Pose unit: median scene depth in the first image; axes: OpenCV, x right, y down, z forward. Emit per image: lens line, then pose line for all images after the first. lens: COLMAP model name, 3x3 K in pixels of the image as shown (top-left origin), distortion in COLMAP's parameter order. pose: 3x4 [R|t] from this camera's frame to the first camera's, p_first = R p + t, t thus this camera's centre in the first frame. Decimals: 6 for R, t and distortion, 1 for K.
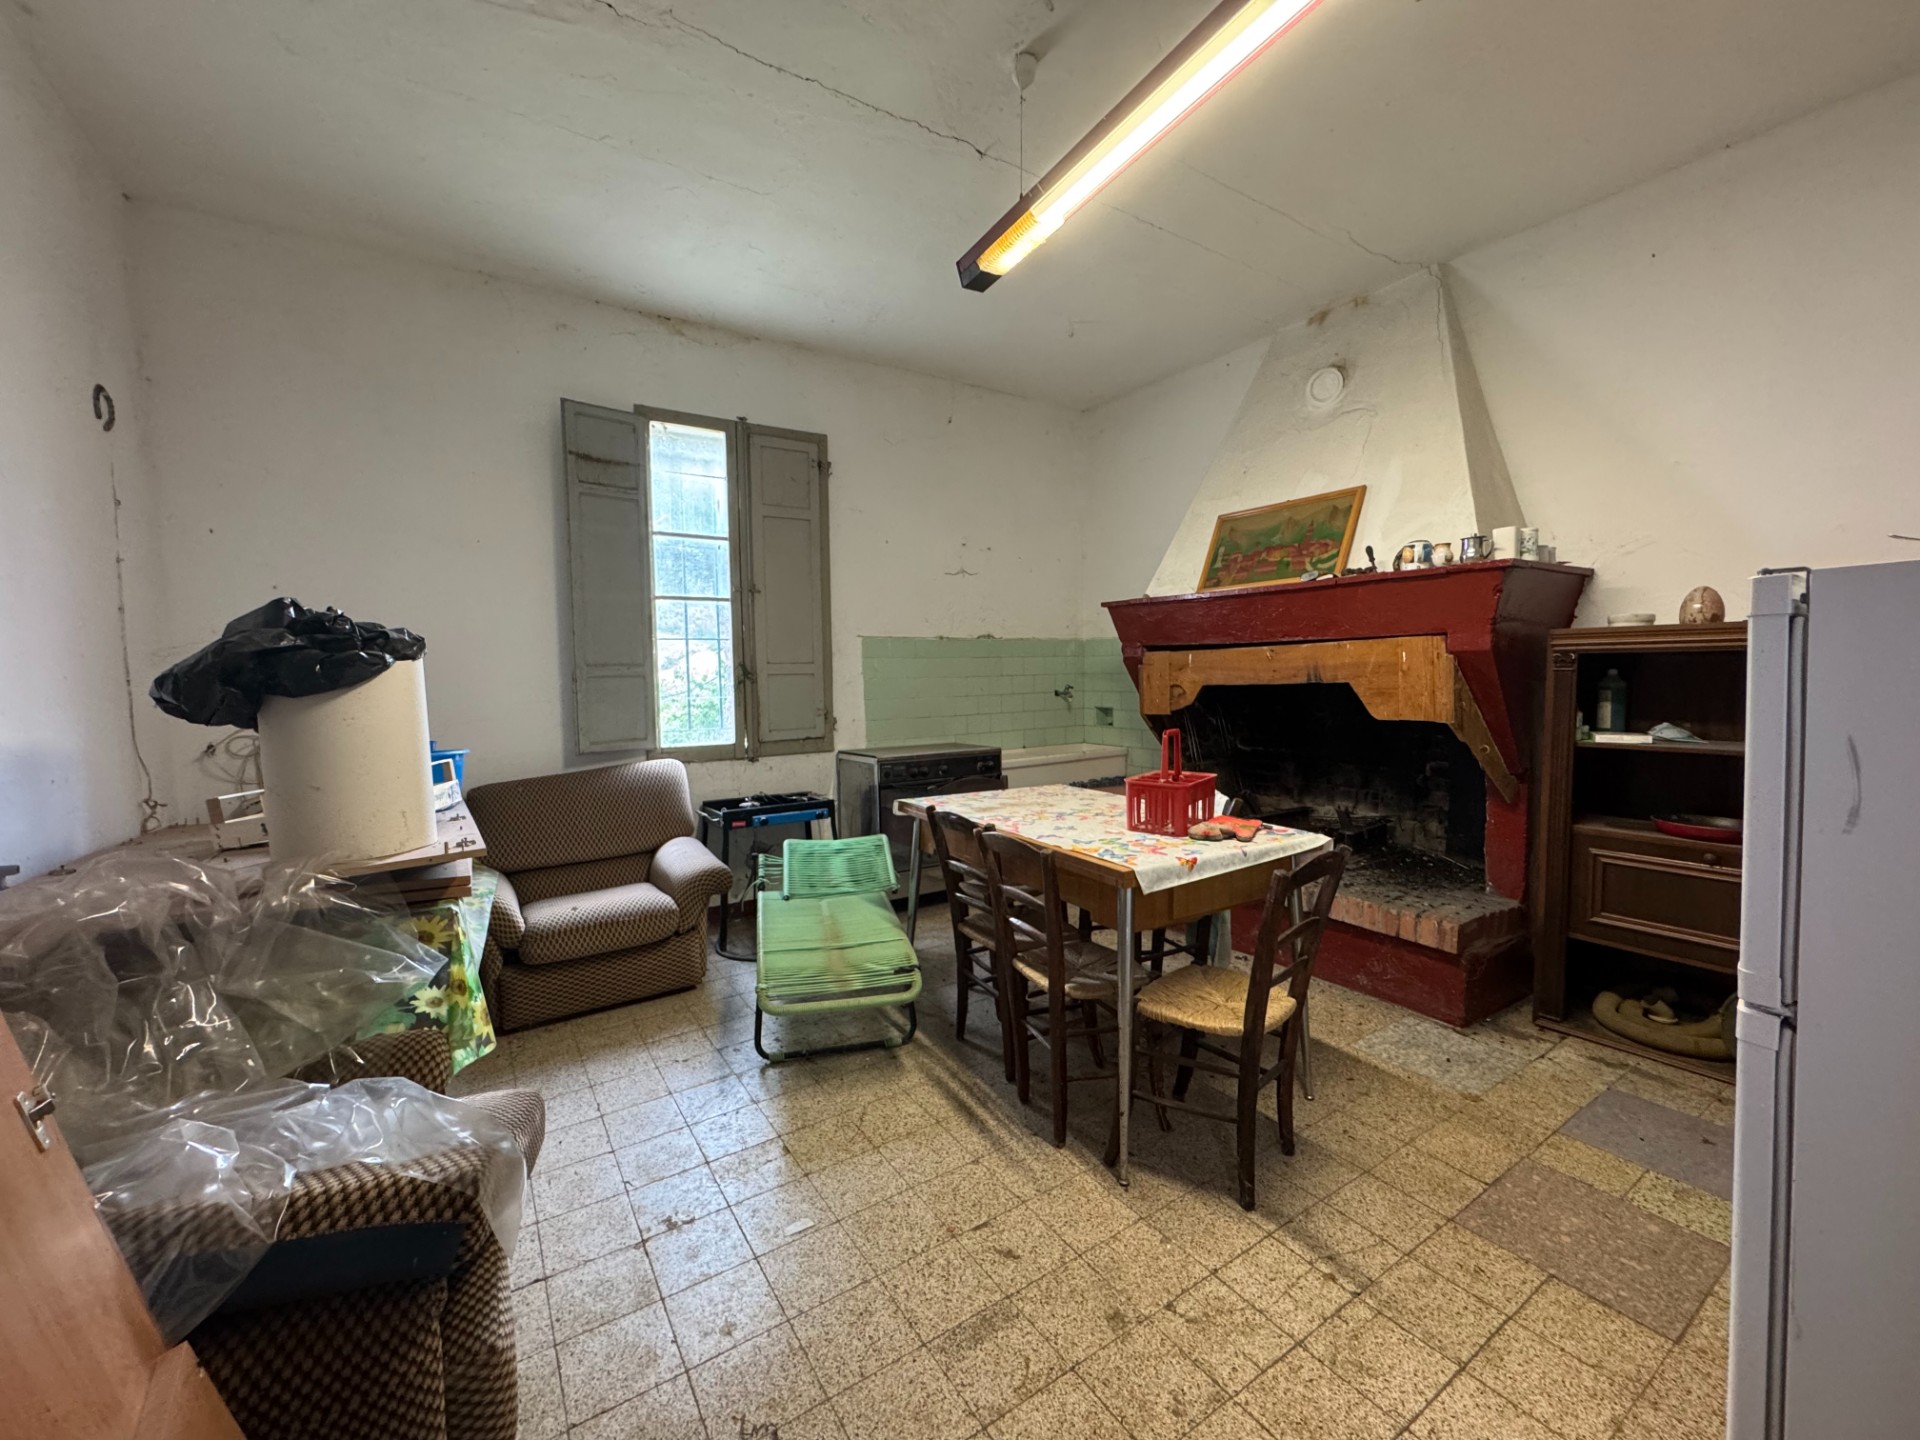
lens RADIAL K [[767.3, 0, 963.9], [0, 767.3, 720.5], [0, 0, 1]] dist [-0.002533, 0.000422]
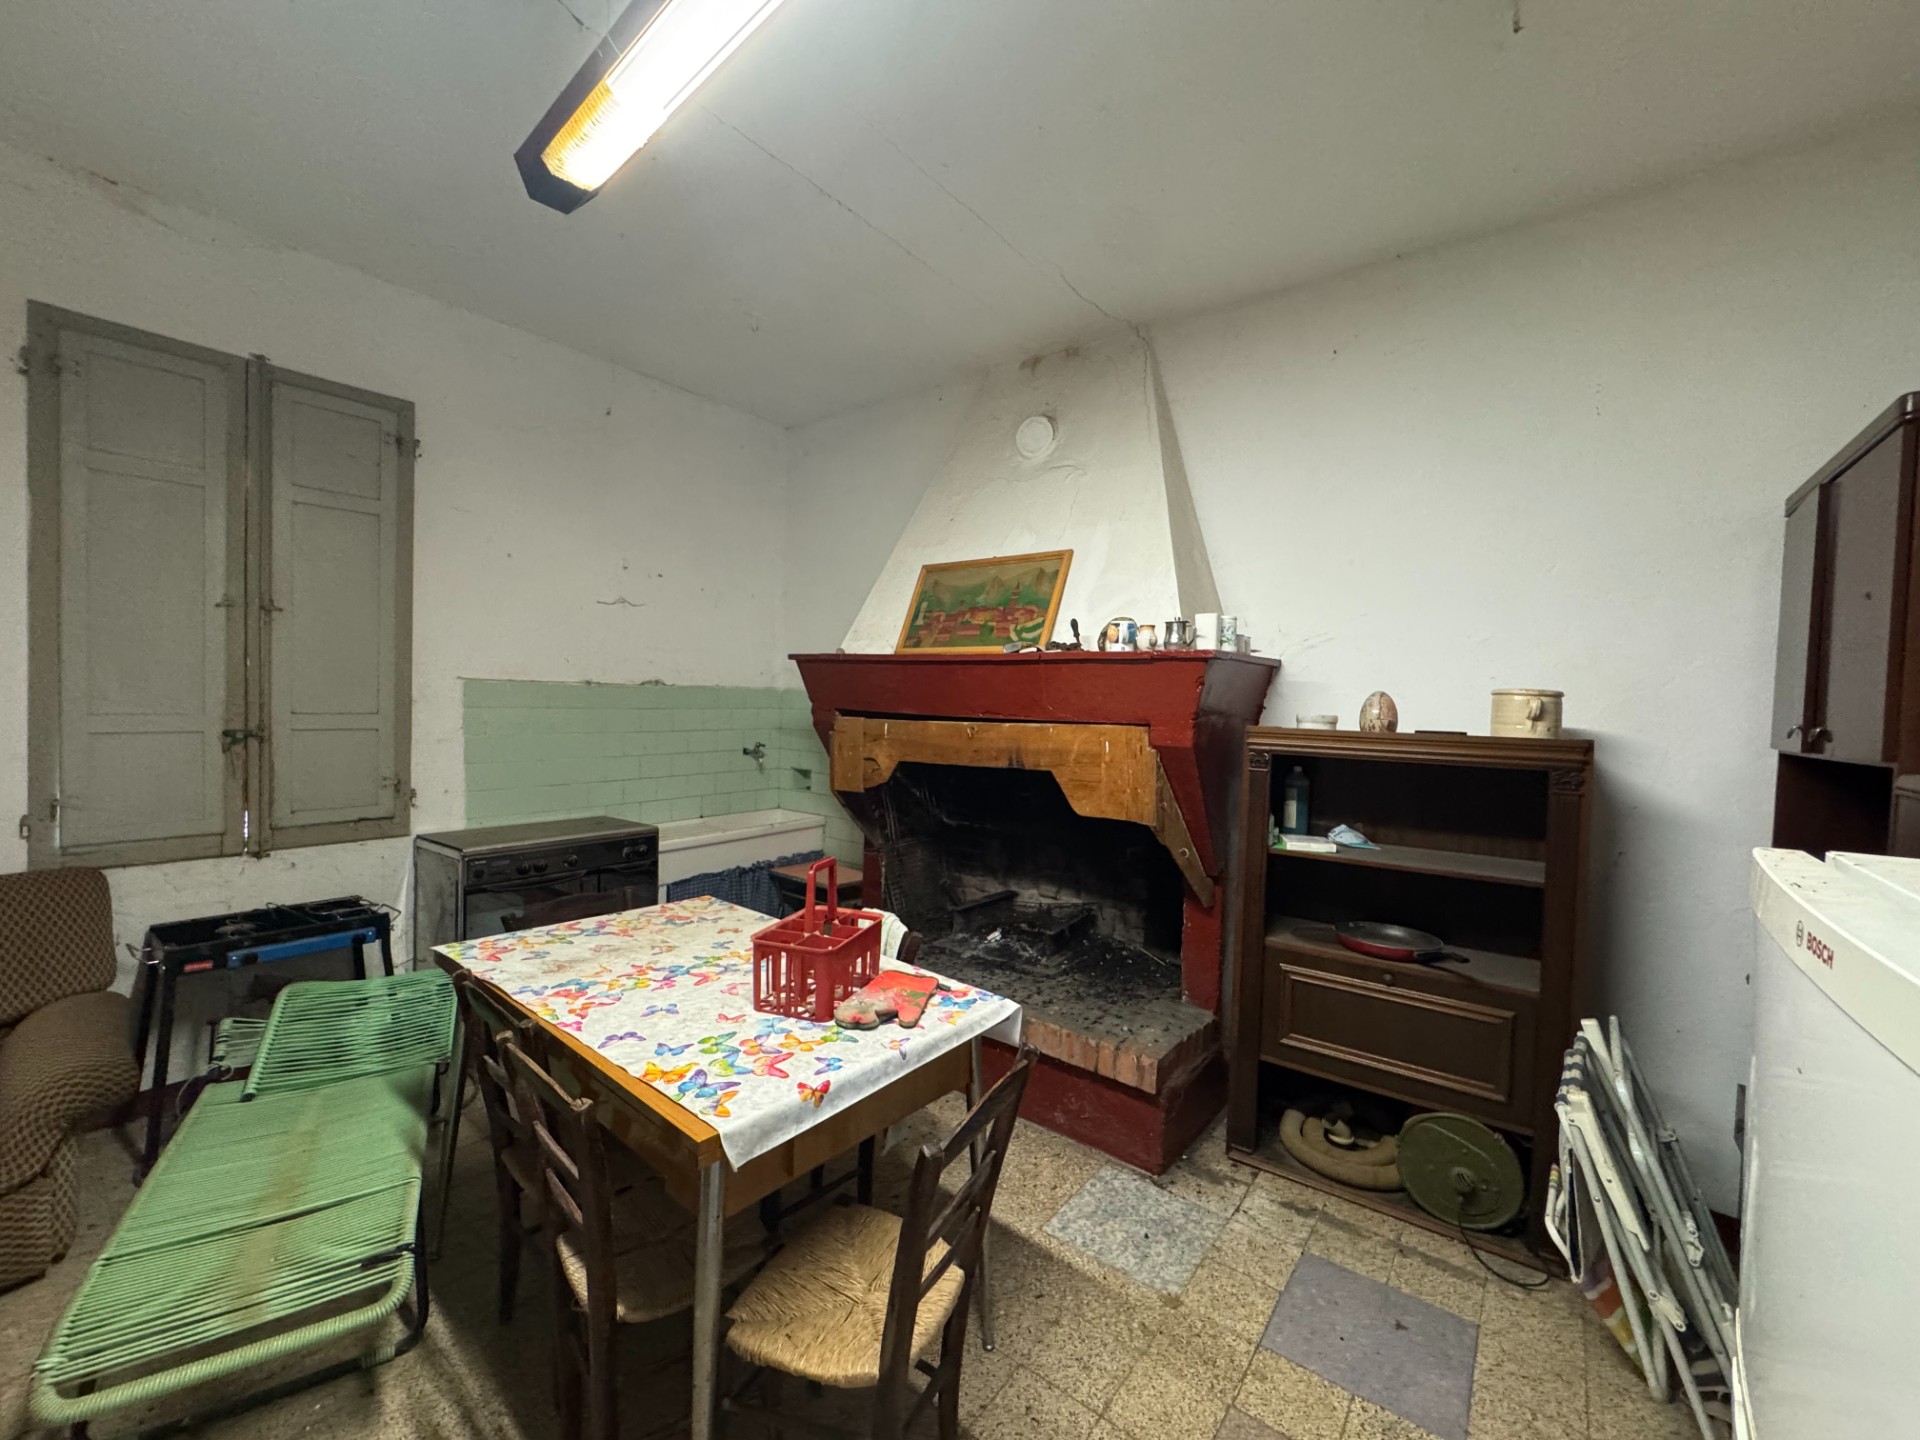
lens RADIAL K [[767.3, 0, 962.3], [0, 767.3, 724.1], [0, 0, 1]] dist [-0.002533, 0.000422]
pose [[0.944780, 0.029158, 0.326405, 0.123281], [-0.019882, 0.999299, -0.031721, -0.077030], [-0.327101, 0.023480, 0.944698, 0.212280]]
